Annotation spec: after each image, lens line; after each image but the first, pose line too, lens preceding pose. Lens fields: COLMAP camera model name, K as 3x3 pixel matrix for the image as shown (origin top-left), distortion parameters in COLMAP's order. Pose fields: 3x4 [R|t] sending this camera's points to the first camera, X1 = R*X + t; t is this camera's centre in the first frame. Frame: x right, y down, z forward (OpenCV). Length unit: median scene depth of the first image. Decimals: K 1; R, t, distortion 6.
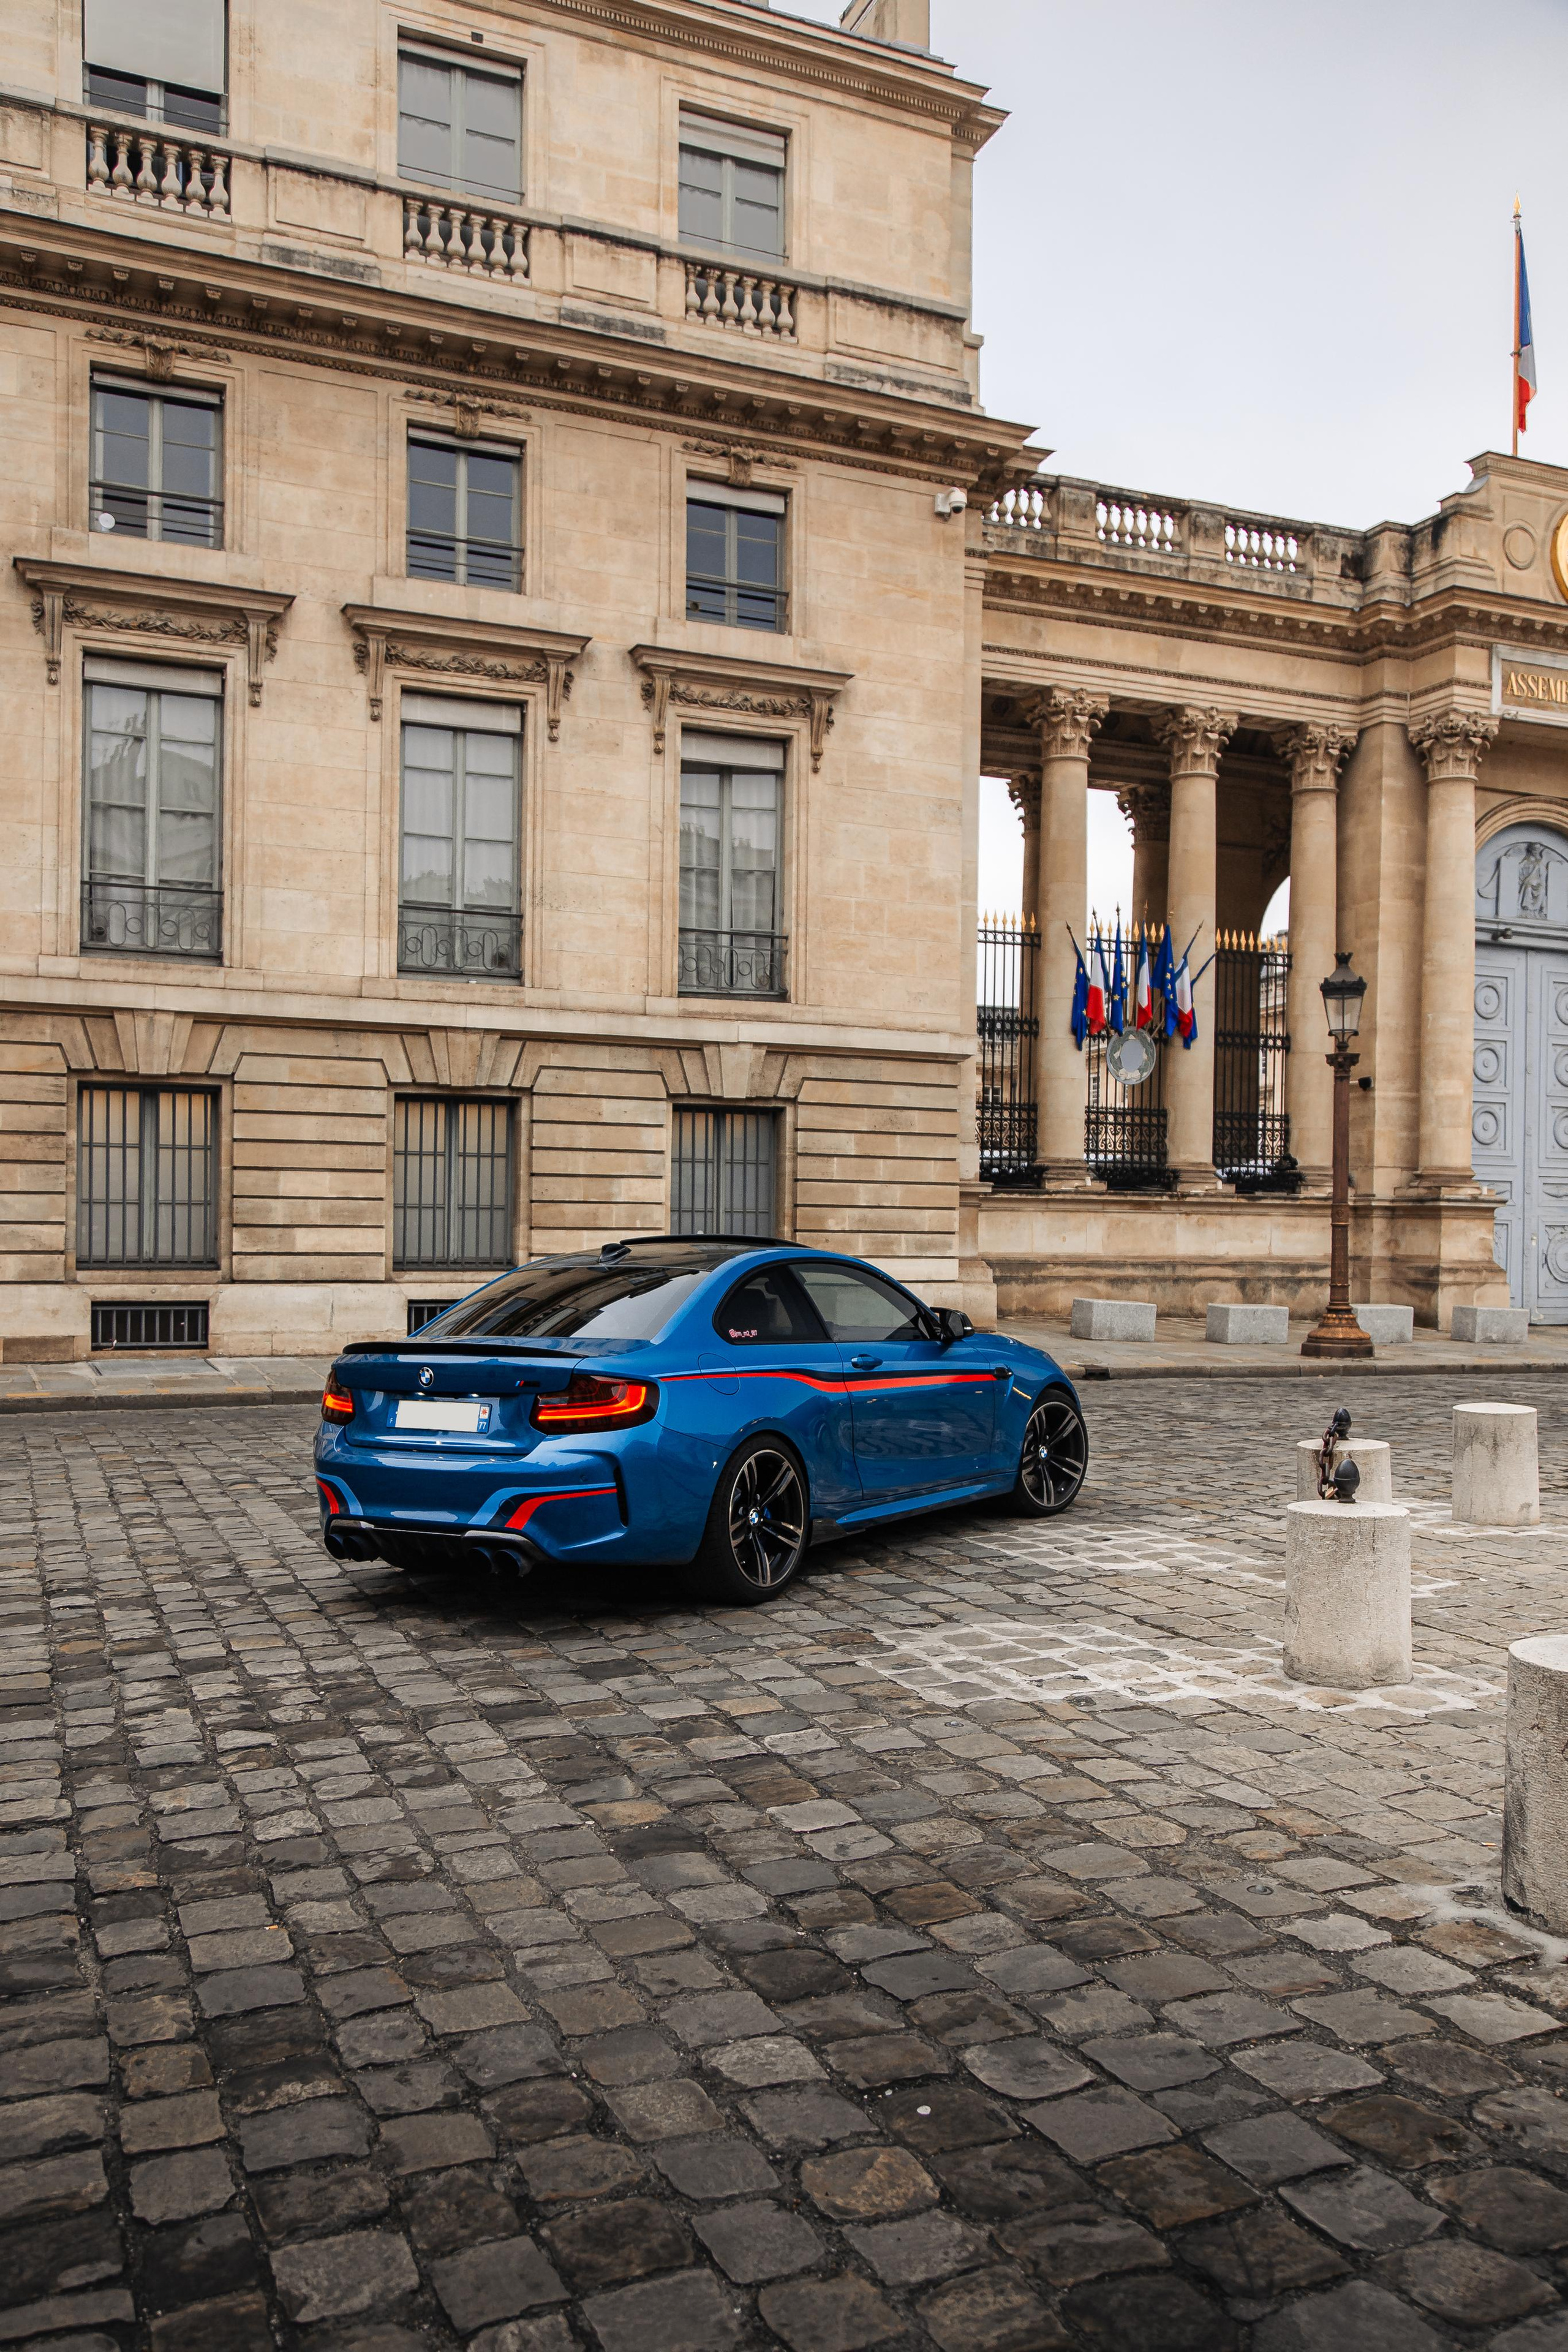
lens RADIAL K [[1866.7, 0, 786.8], [0, 1866.7, 1247.0], [0, 0, 1]] dist [0.000488, -0.000519]
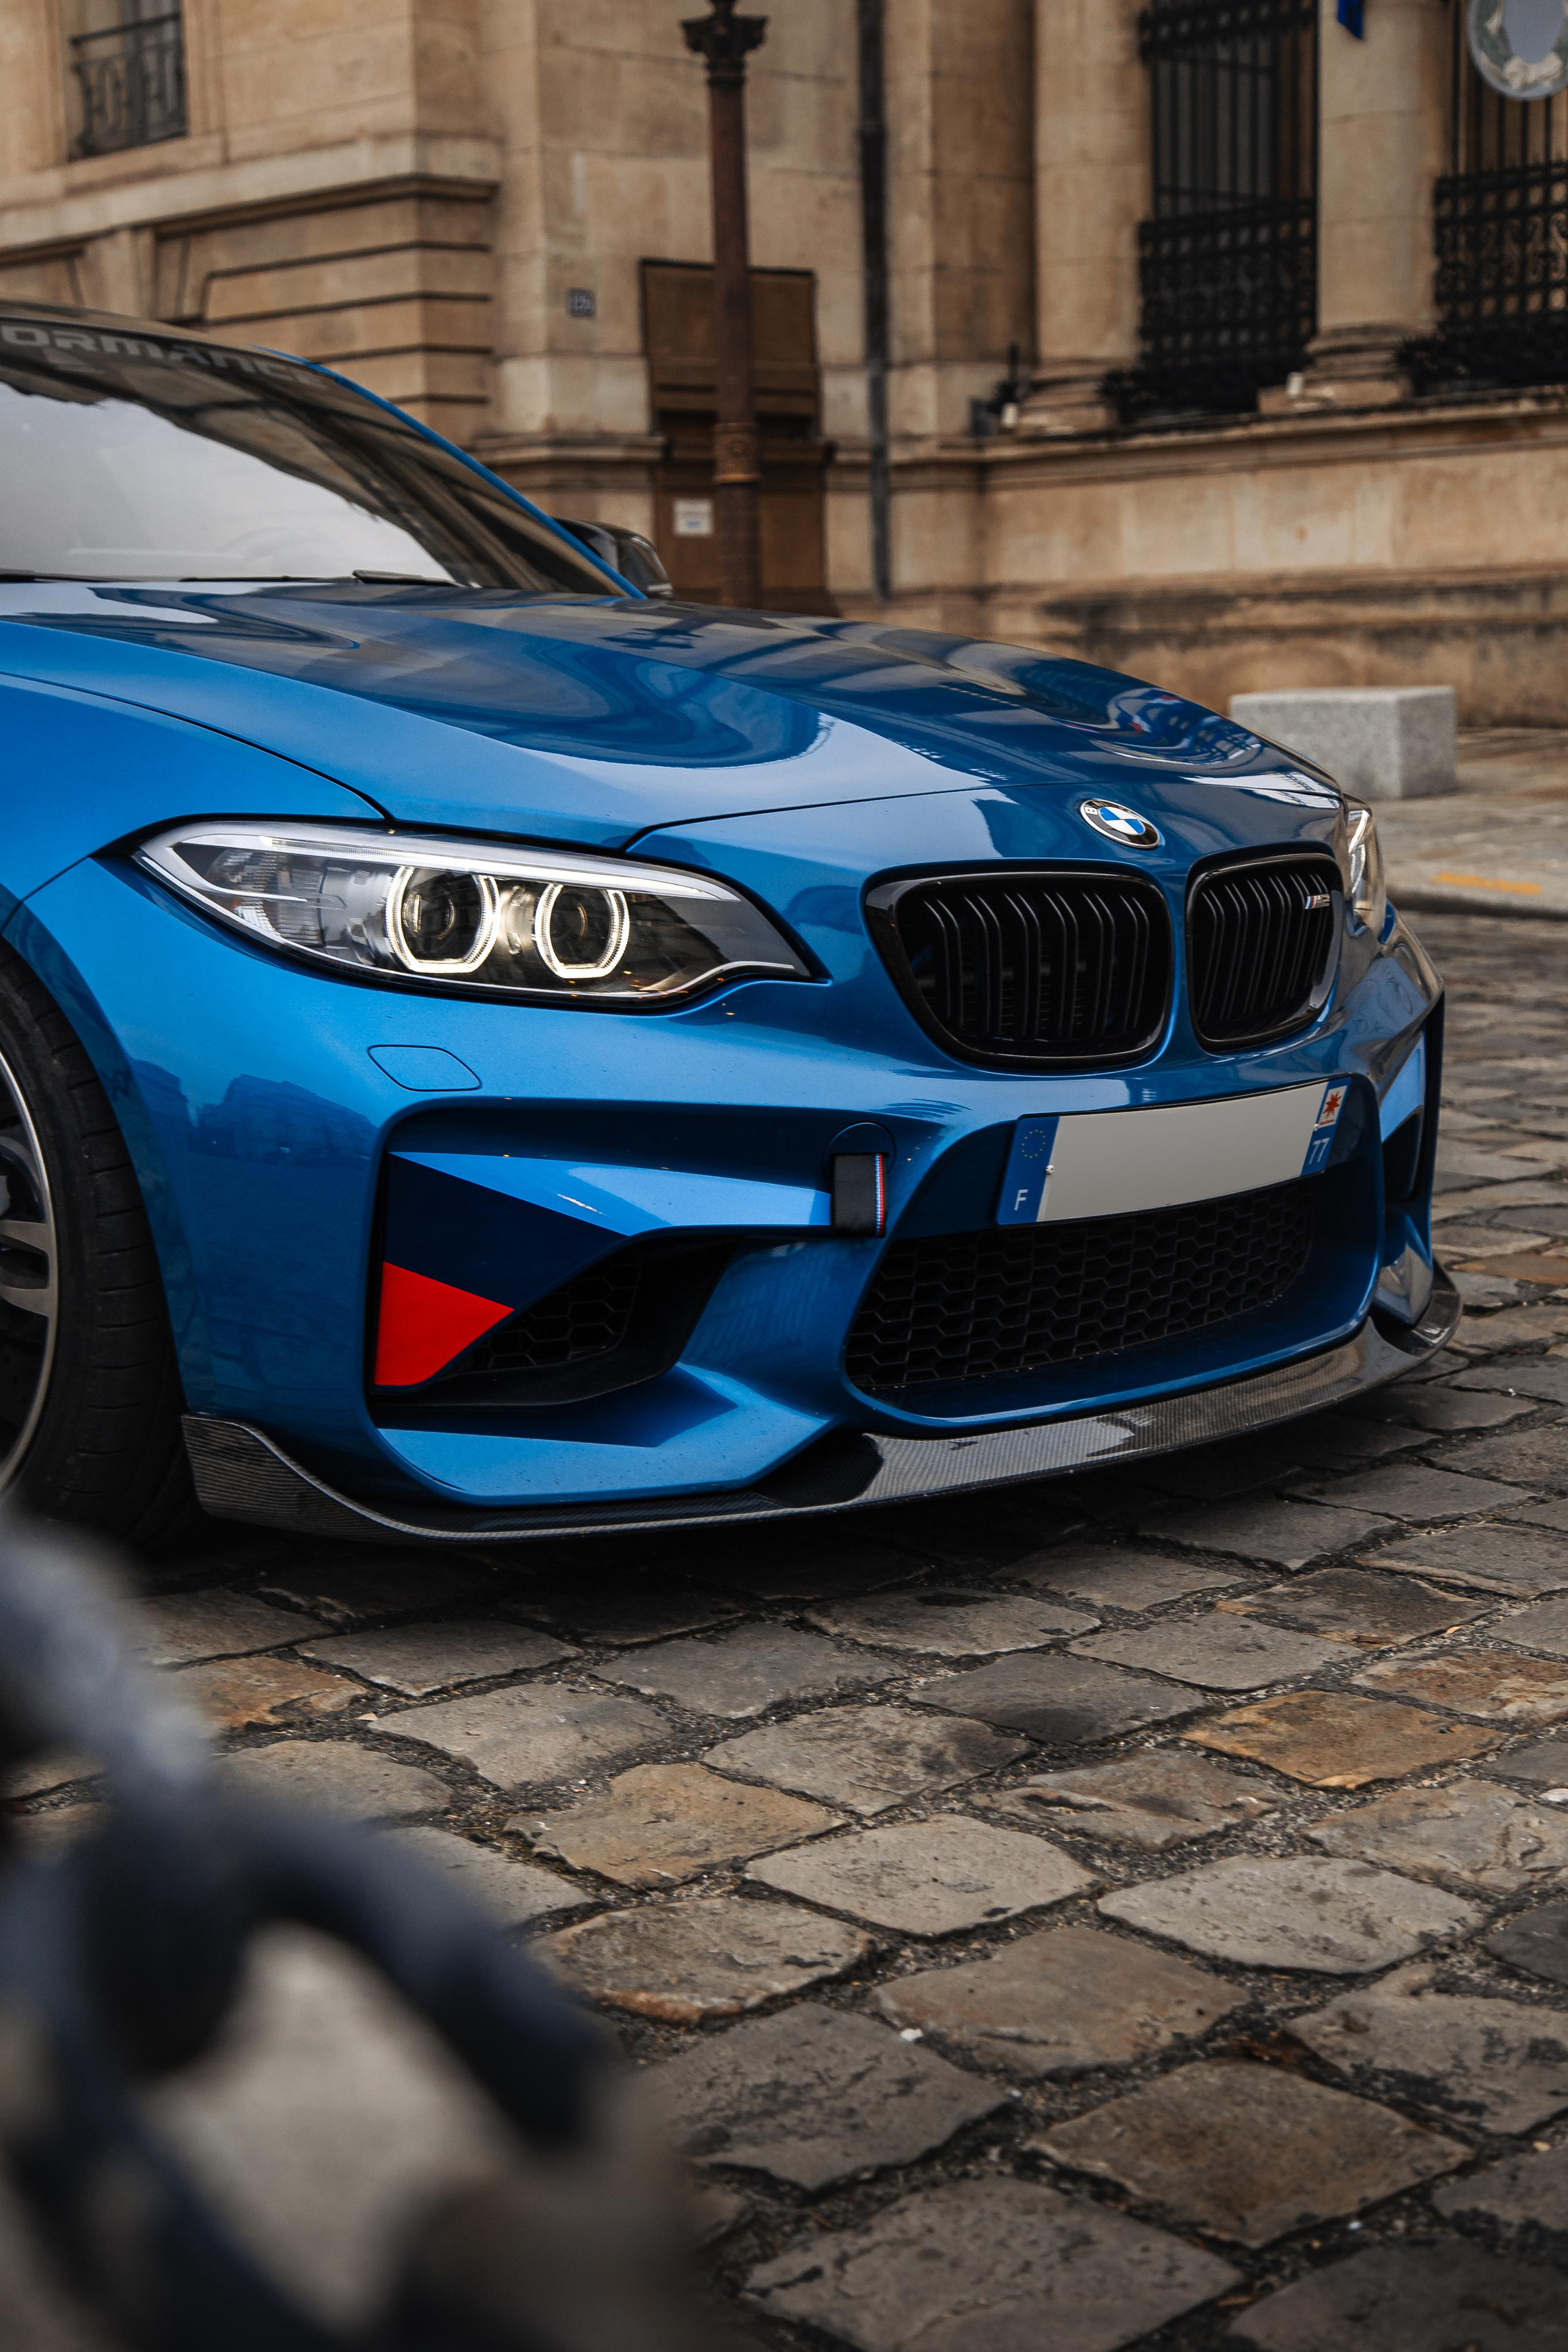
lens RADIAL K [[3284.1, 0, 784.0], [0, 3284.1, 1176.0], [0, 0, 1]] dist [0.037258, 0.038644]
pose [[0.371933, 0.127936, -0.919401, 0.936445], [0.026829, 0.988561, 0.148413, 0.029361], [0.927872, -0.079867, 0.364246, 0.739780]]
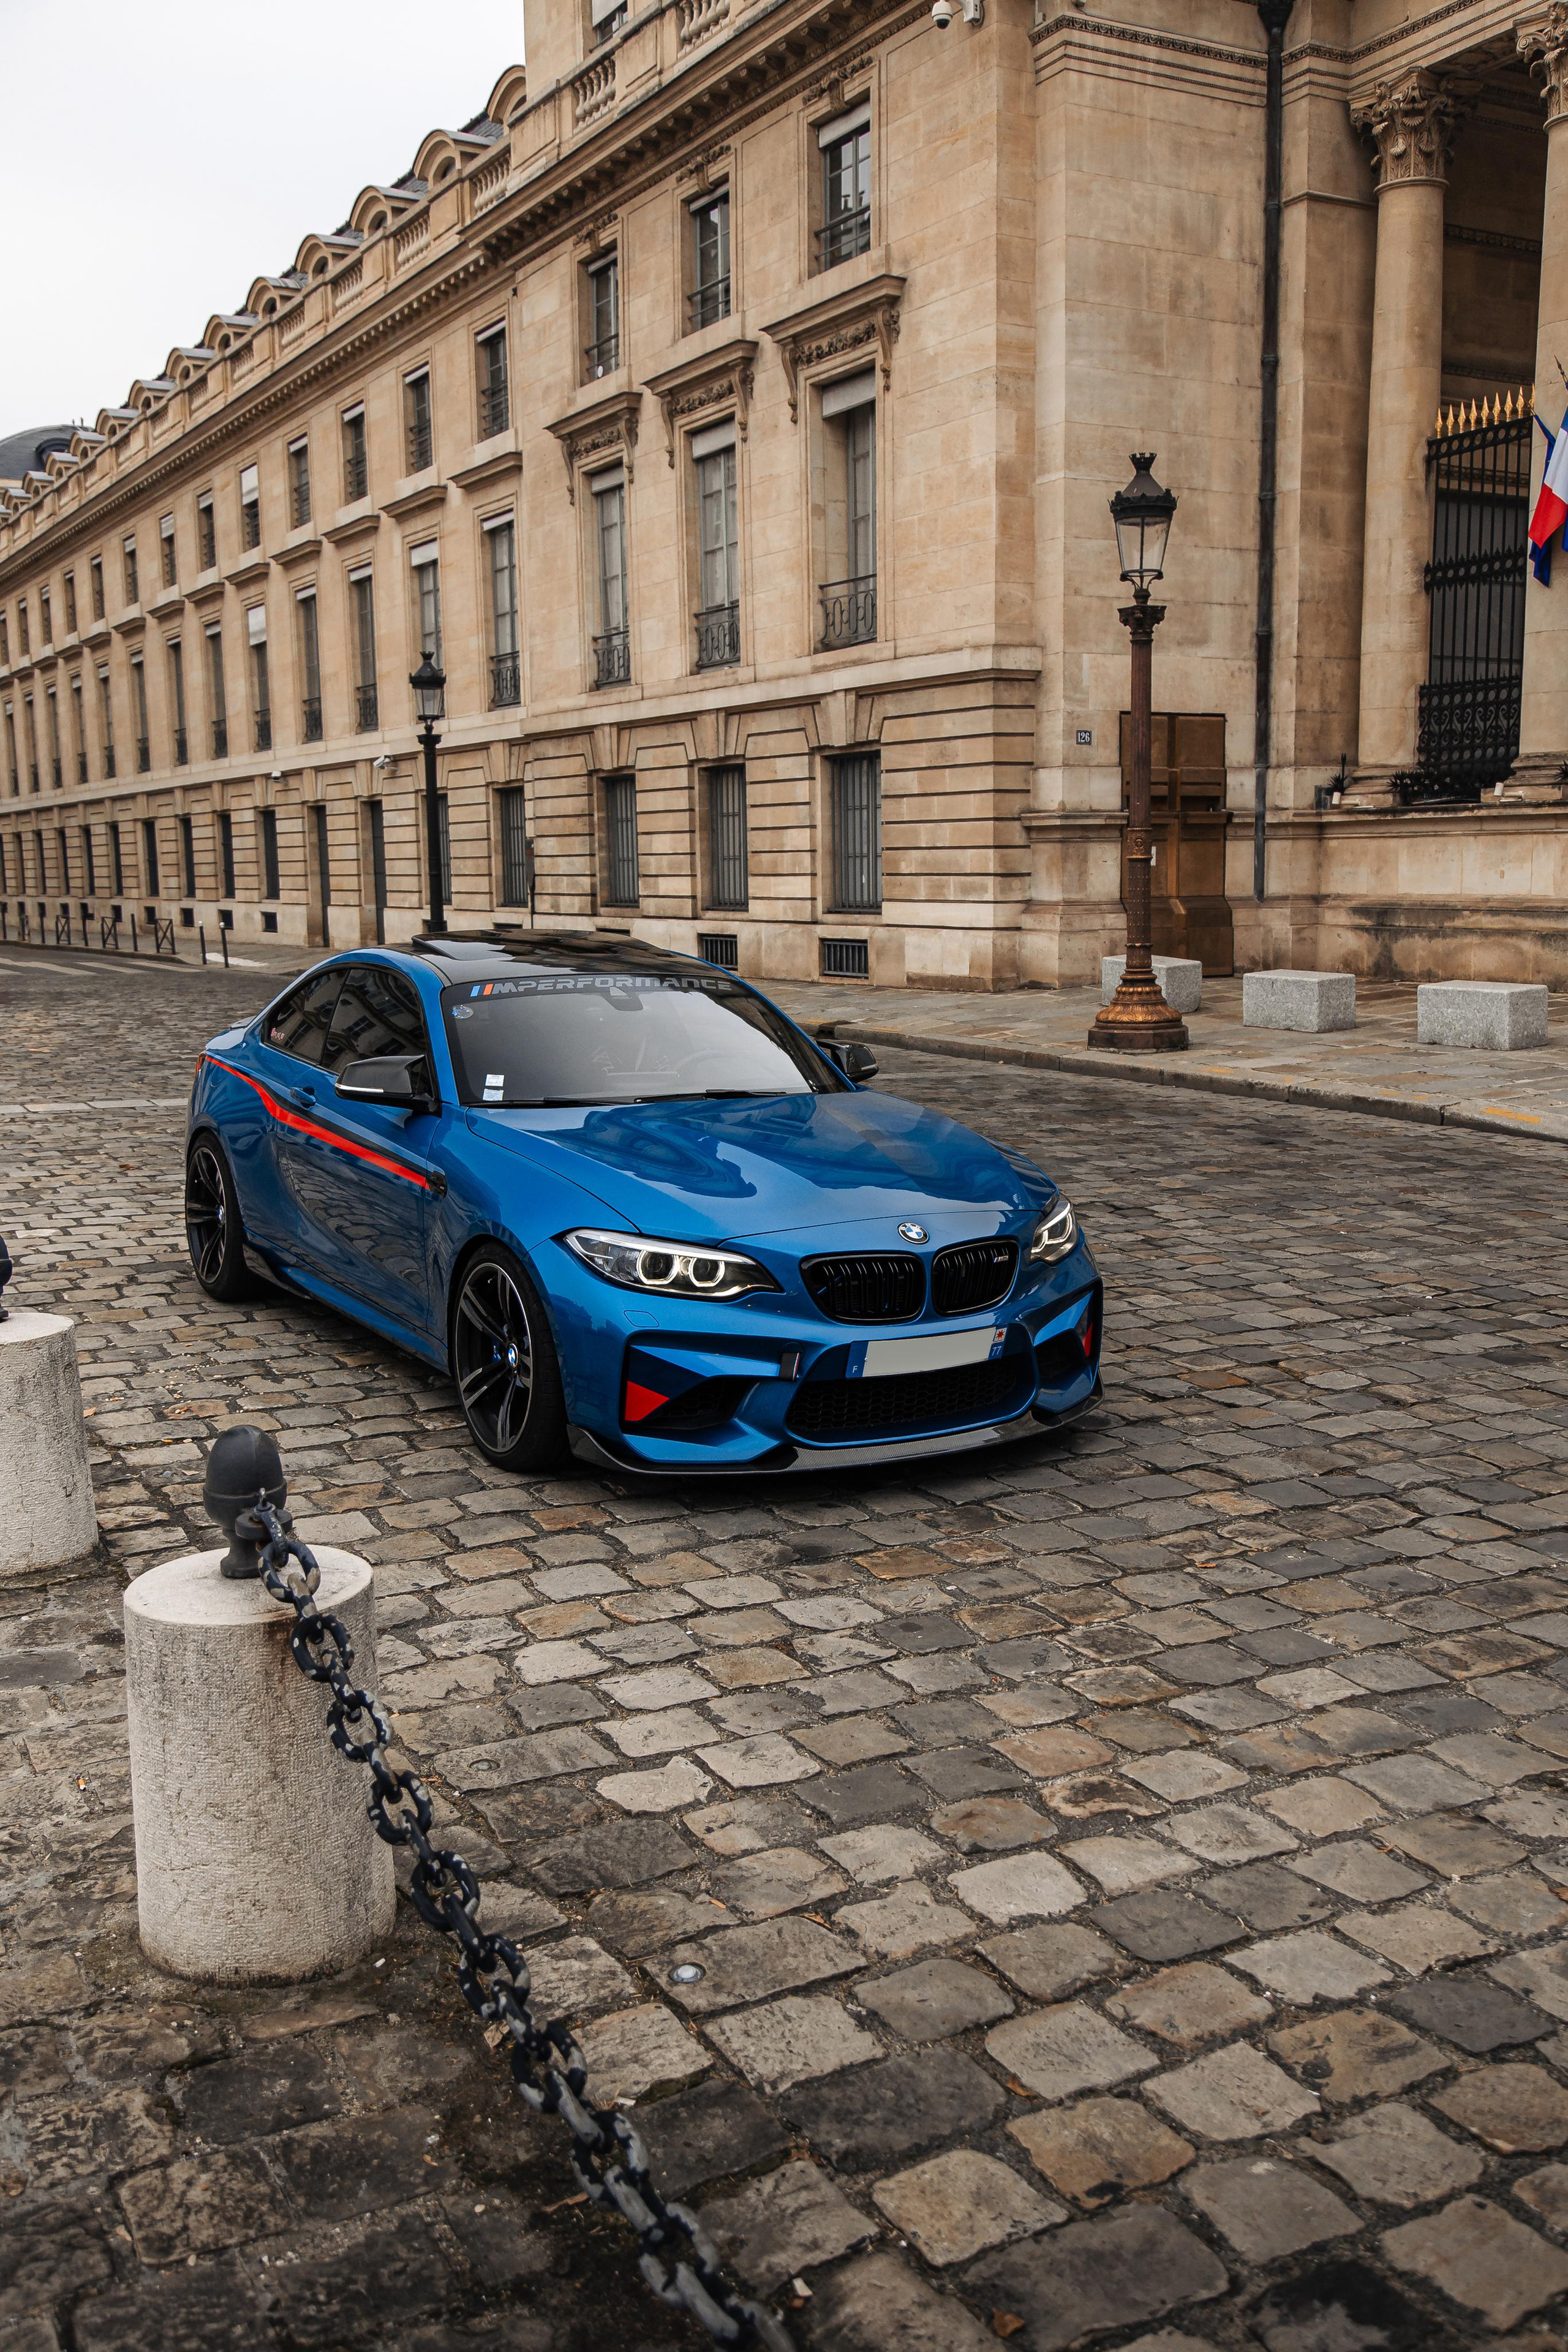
lens RADIAL K [[2064.5, 0, 818.6], [0, 2064.5, 1186.7], [0, 0, 1]] dist [-0.002037, 0.012889]
pose [[0.145300, 0.142206, -0.979115, 1.044365], [0.010407, 0.989342, 0.145235, -0.004051], [0.989333, -0.031292, 0.142272, 0.758276]]
